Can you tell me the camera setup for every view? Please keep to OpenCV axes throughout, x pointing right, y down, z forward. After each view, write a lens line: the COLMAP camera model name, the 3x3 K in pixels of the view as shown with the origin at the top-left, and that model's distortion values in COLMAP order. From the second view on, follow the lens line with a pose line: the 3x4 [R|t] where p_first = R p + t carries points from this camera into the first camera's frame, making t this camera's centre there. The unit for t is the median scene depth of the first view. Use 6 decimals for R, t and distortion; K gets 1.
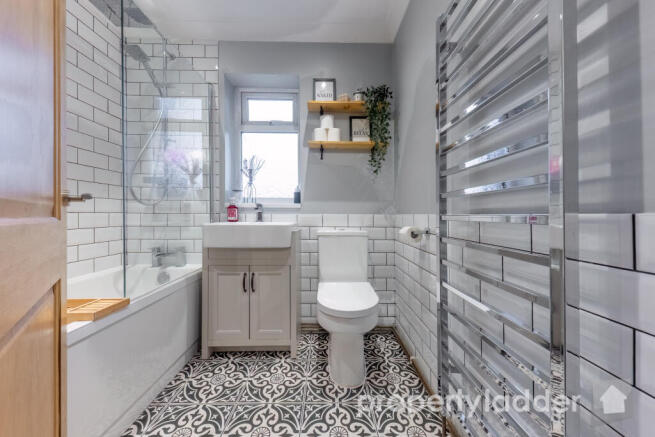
lens RADIAL K [[233.0, 0, 330.4], [0, 233.0, 218.4], [0, 0, 1]] dist [0.017538, -0.000206]
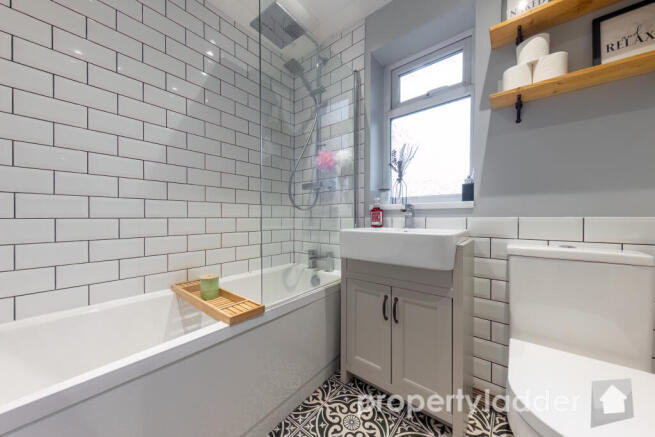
lens RADIAL K [[233.0, 0, 325.6], [0, 233.0, 220.9], [0, 0, 1]] dist [0.017538, -0.000206]
pose [[0.750524, 0.003847, -0.660832, -0.007601], [-0.009843, 0.999937, -0.005358, -0.002630], [0.660770, 0.010525, 0.750515, 0.257935]]
